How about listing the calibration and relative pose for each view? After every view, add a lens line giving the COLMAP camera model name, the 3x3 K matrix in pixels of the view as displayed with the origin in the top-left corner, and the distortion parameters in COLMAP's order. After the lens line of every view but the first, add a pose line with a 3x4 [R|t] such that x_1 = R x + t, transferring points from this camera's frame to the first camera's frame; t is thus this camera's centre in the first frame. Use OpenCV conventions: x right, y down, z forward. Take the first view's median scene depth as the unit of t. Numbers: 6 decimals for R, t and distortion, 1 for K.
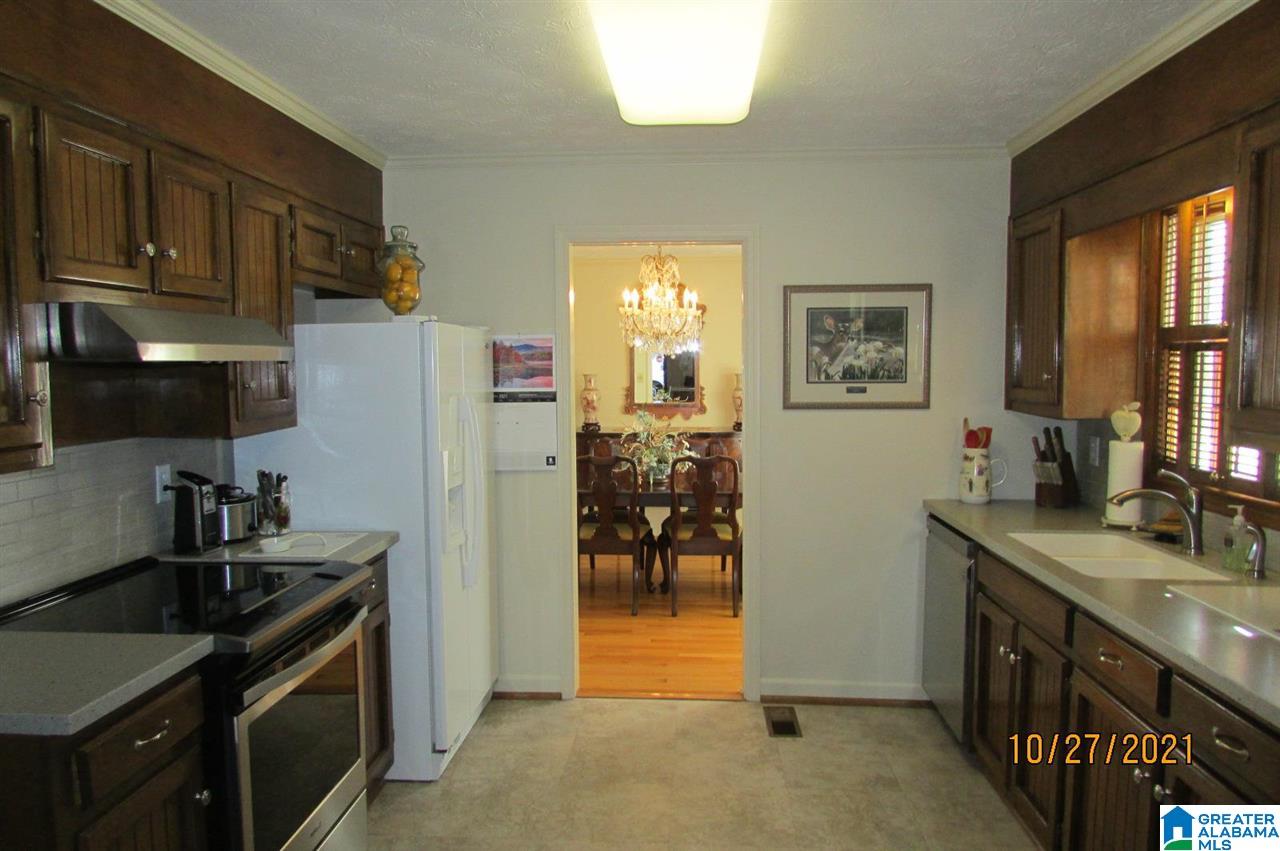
lens RADIAL K [[916.8, 0, 631.3], [0, 916.8, 430.4], [0, 0, 1]] dist [-0.029740, 0.023378]
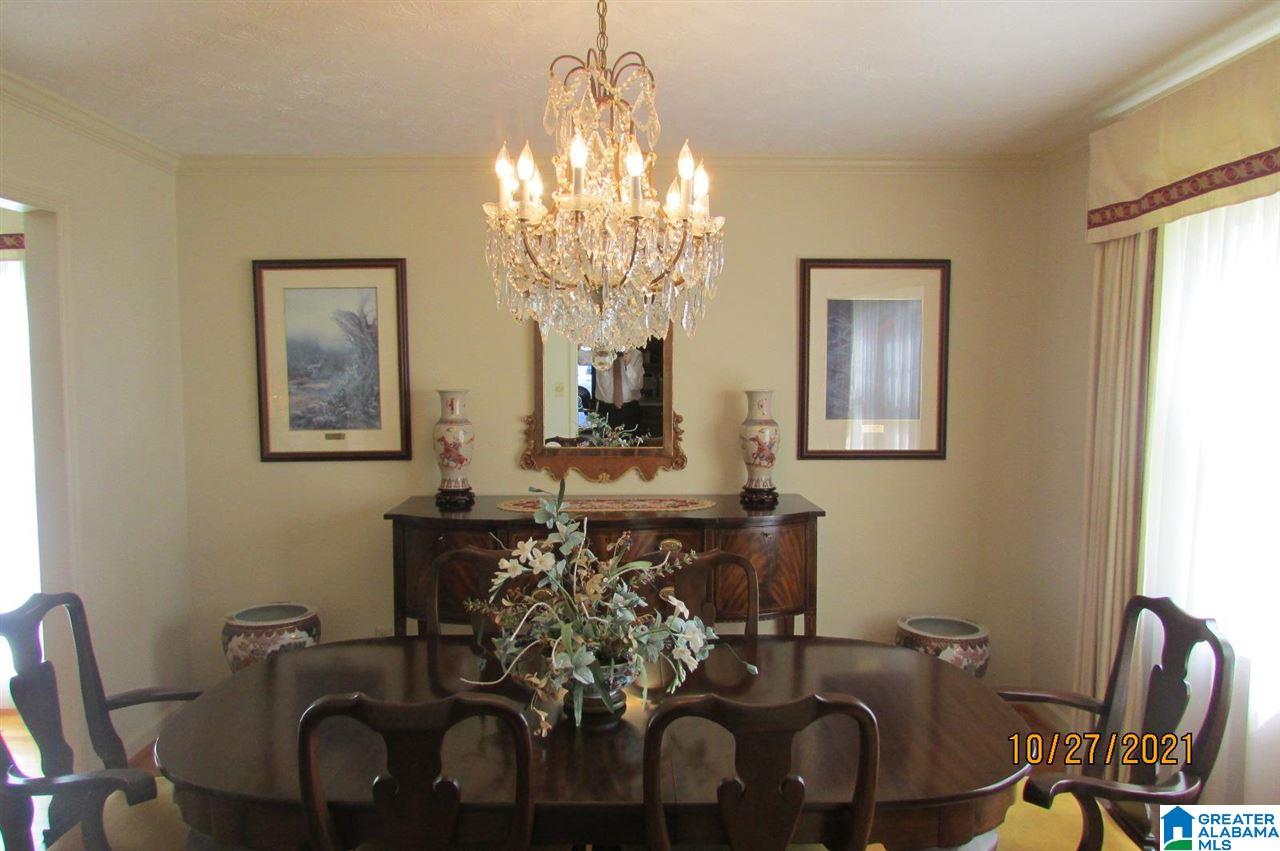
lens RADIAL K [[916.8, 0, 631.3], [0, 916.8, 430.4], [0, 0, 1]] dist [-0.029740, 0.023378]
pose [[0.996513, -0.001866, 0.083411, 0.018856], [0.001763, 0.999998, 0.001301, -0.076468], [-0.083414, -0.001150, 0.996514, 0.953420]]
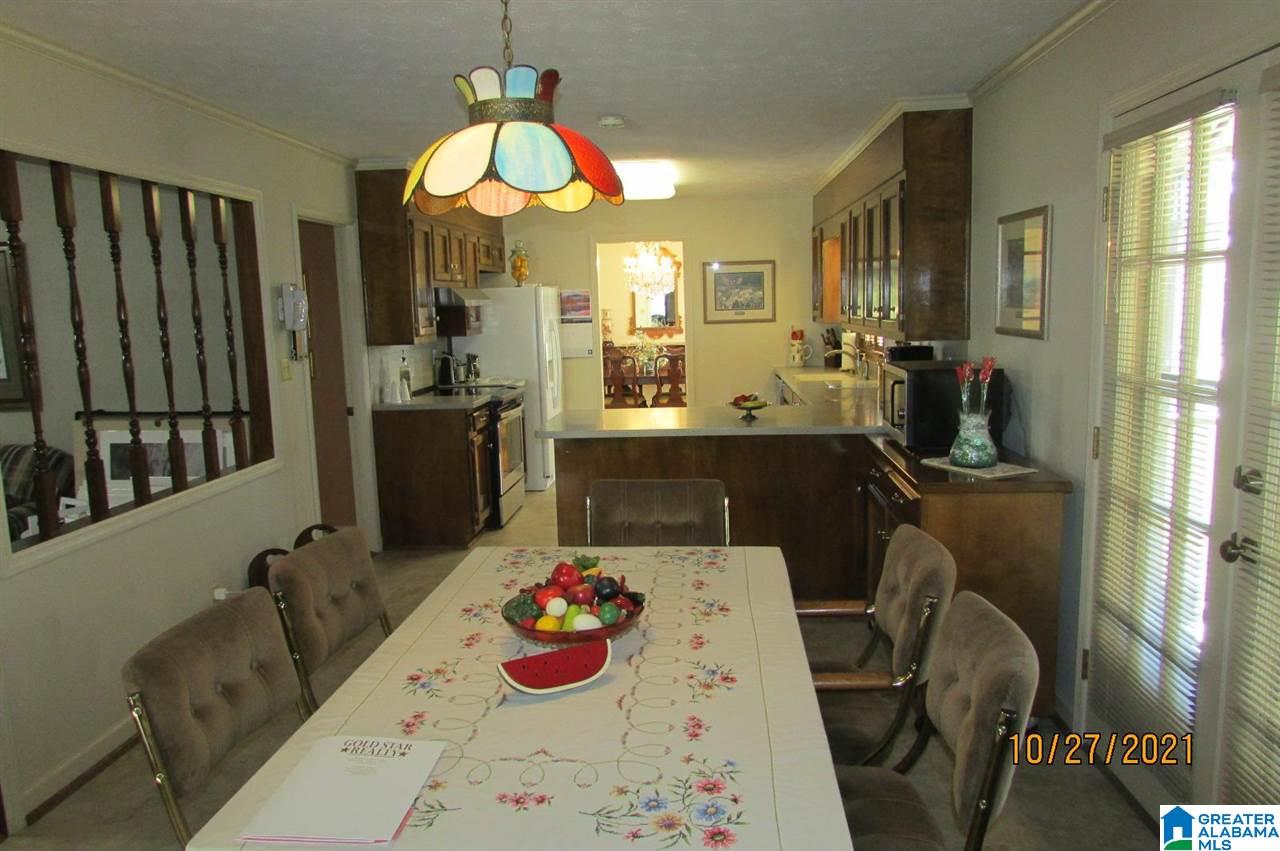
lens RADIAL K [[916.8, 0, 631.3], [0, 916.8, 430.4], [0, 0, 1]] dist [-0.029740, 0.023378]
pose [[0.999678, -0.020332, -0.015213, 0.029908], [0.021331, 0.997414, 0.068626, 0.069226], [0.013778, -0.068928, 0.997526, -1.029585]]
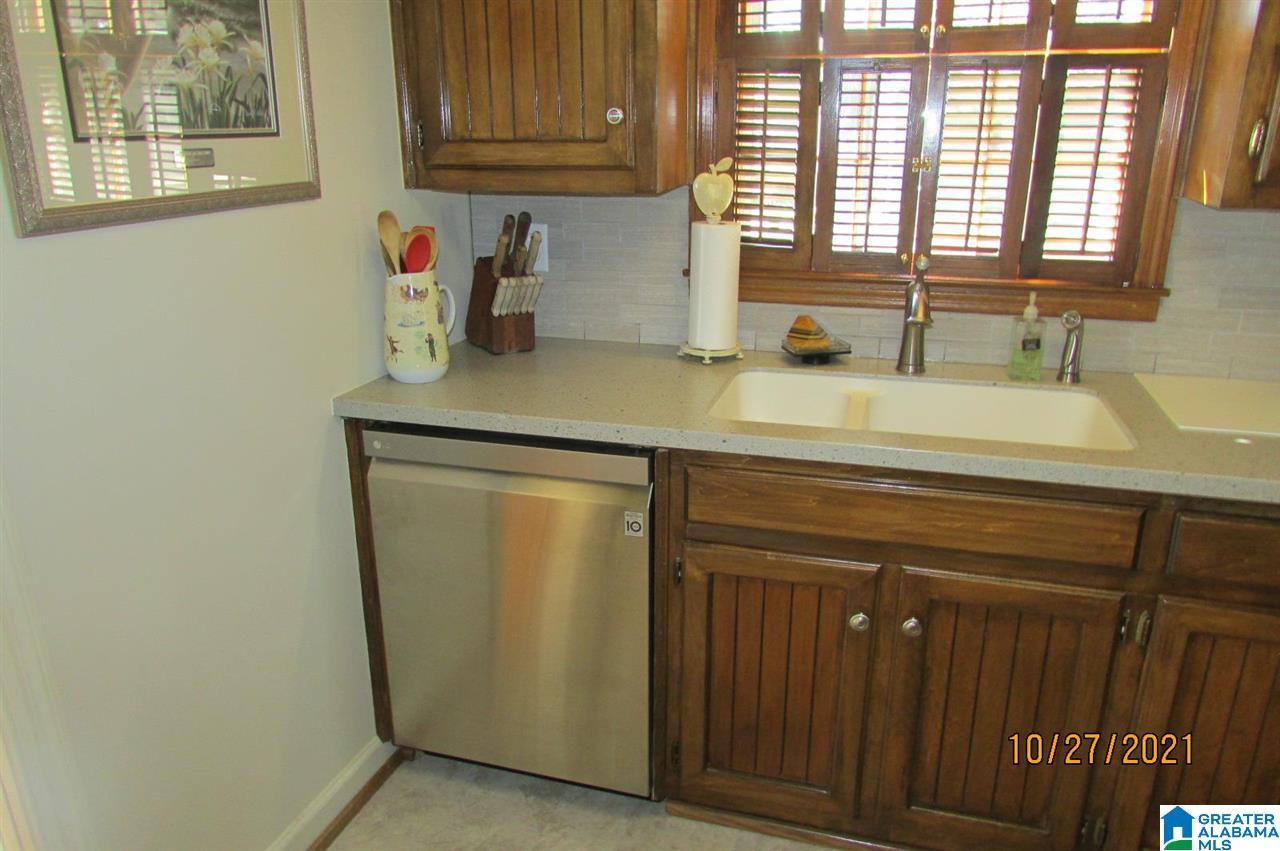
lens RADIAL K [[915.6, 0, 636.7], [0, 915.6, 426.0], [0, 0, 1]] dist [-0.002697, -0.000251]
pose [[0.227459, -0.302435, 0.925633, -0.077342], [0.076657, 0.953160, 0.292592, -0.035208], [-0.970766, 0.004403, 0.239988, 0.727778]]
